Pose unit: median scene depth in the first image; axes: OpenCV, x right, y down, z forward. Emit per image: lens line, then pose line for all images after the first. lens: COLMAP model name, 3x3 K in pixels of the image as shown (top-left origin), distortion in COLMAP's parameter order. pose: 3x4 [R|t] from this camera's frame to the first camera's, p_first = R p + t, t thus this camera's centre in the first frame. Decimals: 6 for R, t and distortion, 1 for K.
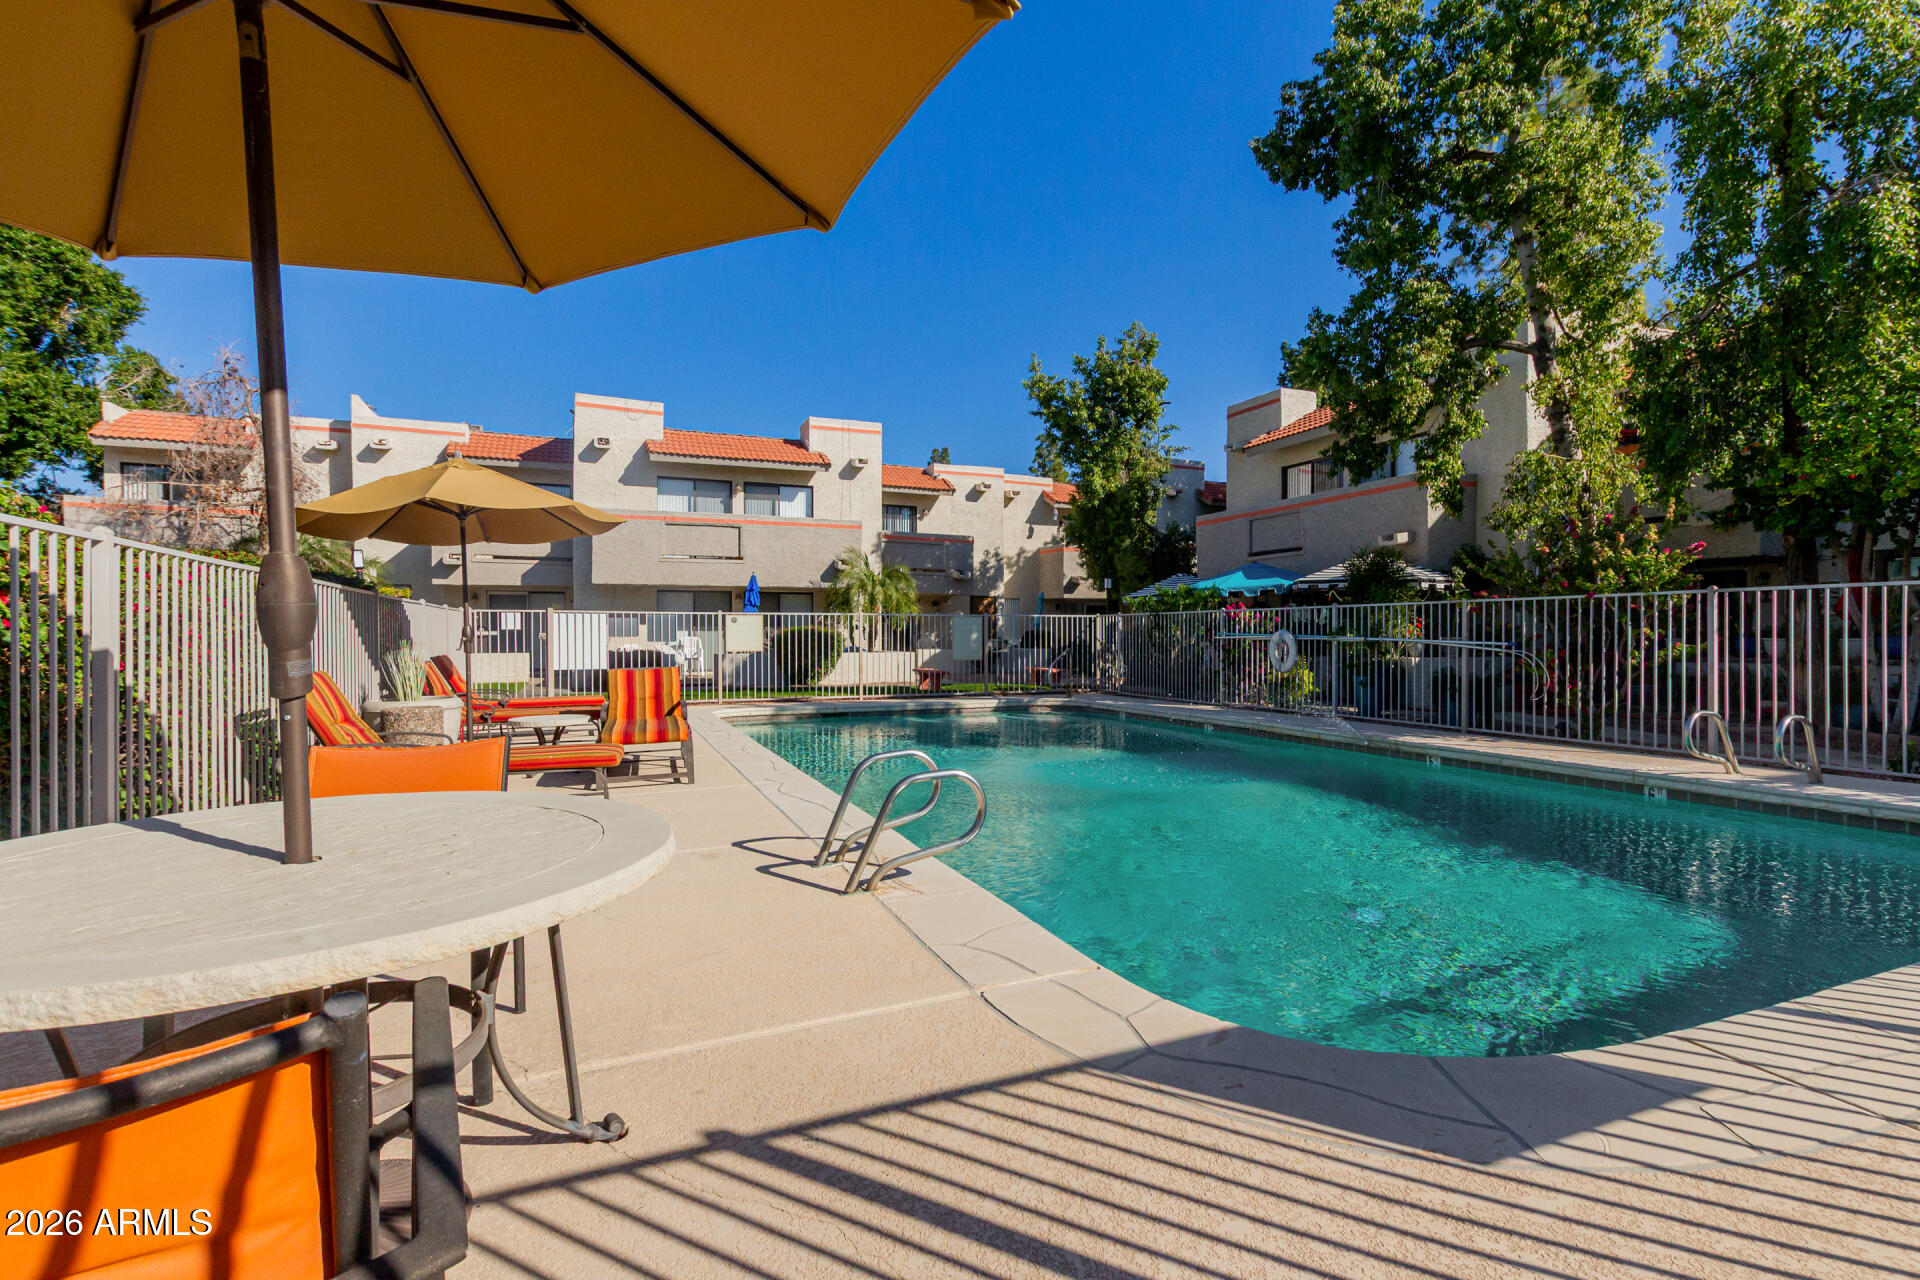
lens RADIAL K [[889.6, 0, 993.6], [0, 889.6, 654.9], [0, 0, 1]] dist [0.003855, -0.001039]
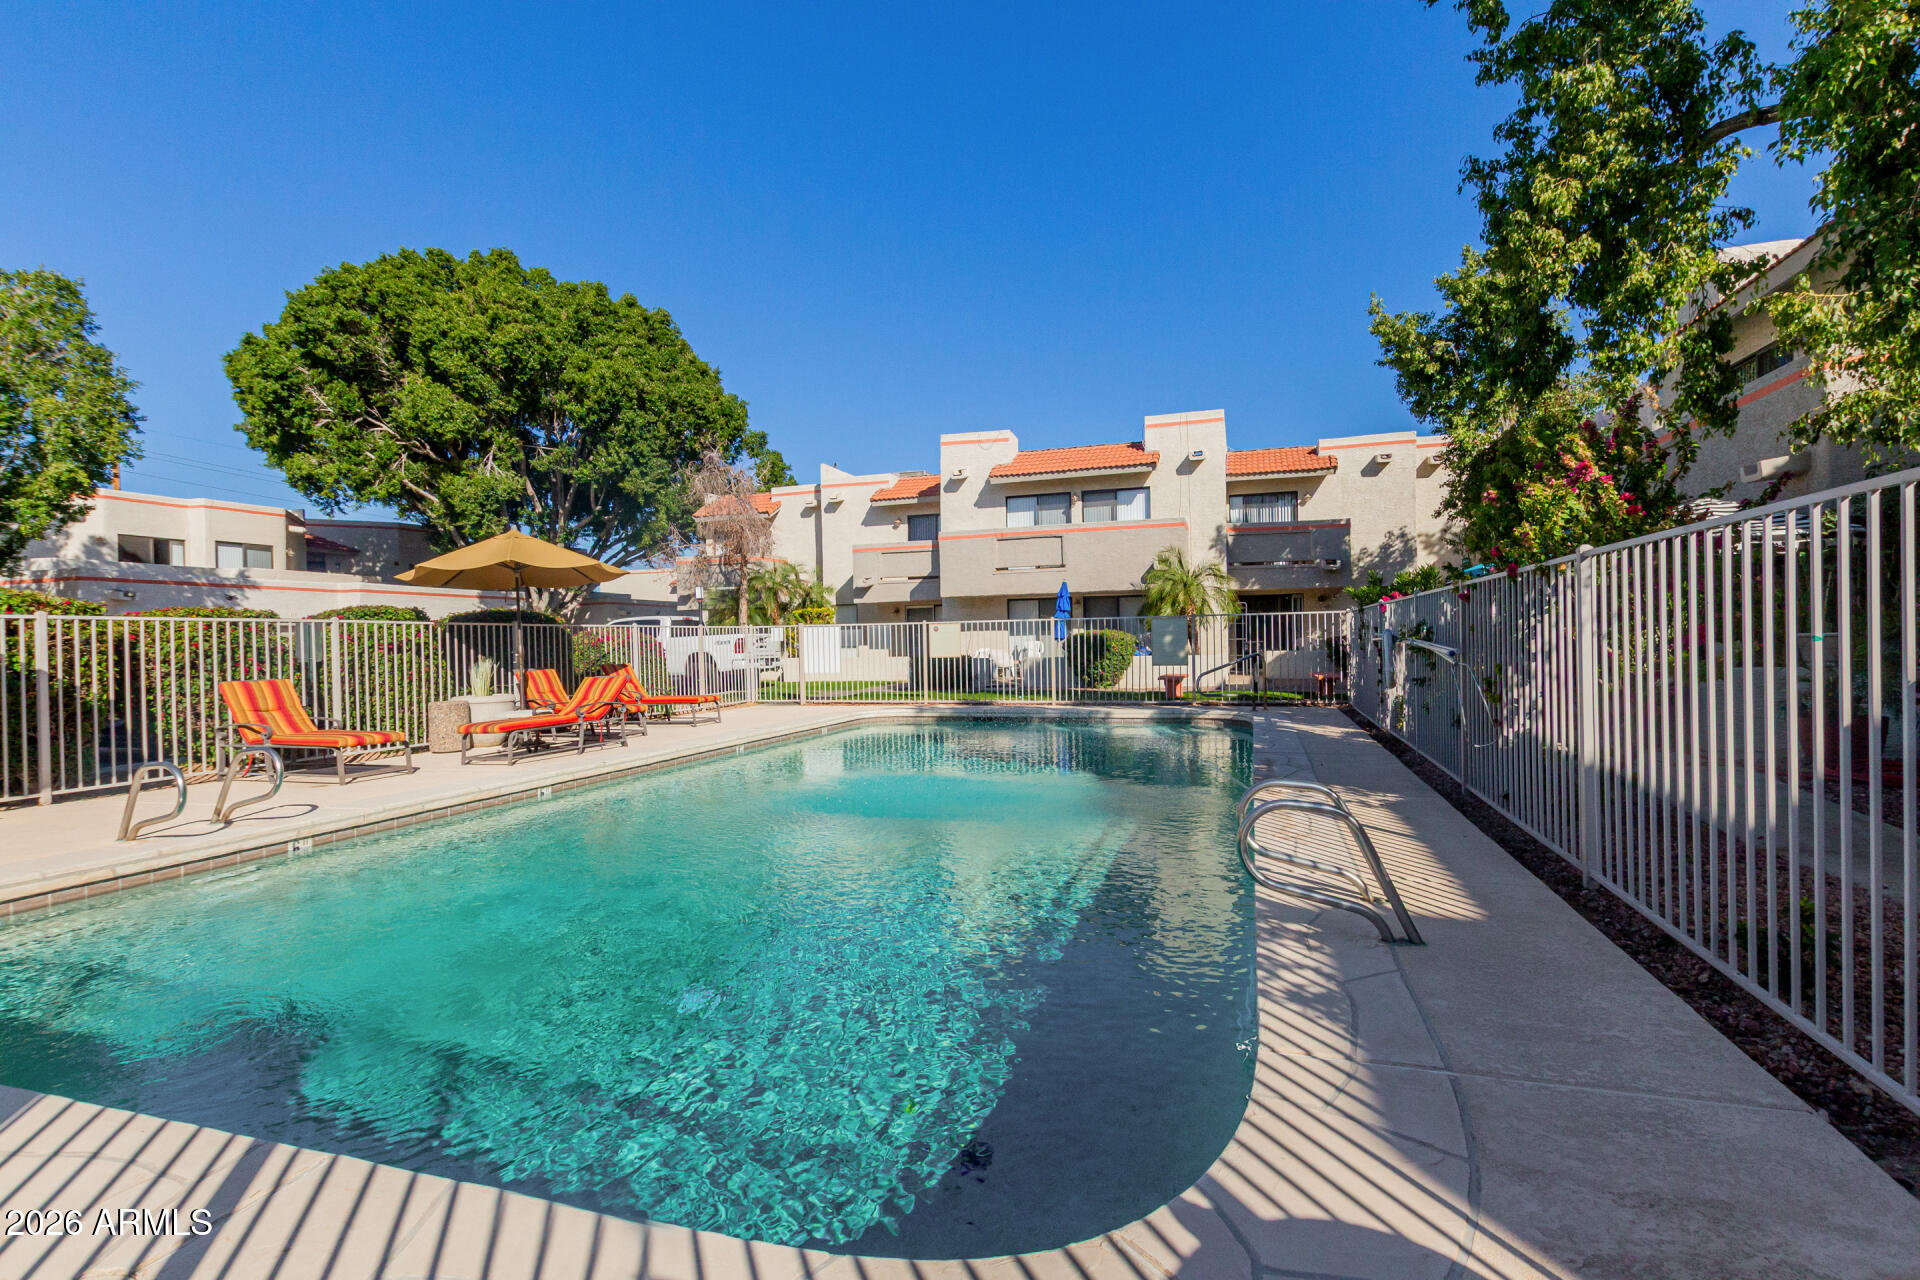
lens RADIAL K [[889.6, 0, 963.1], [0, 889.6, 640.4], [0, 0, 1]] dist [0.003855, -0.001039]
pose [[0.755897, -0.016350, -0.654486, 0.289624], [0.005262, 0.999808, -0.018900, -0.002268], [0.654669, 0.010842, 0.755838, 0.128694]]
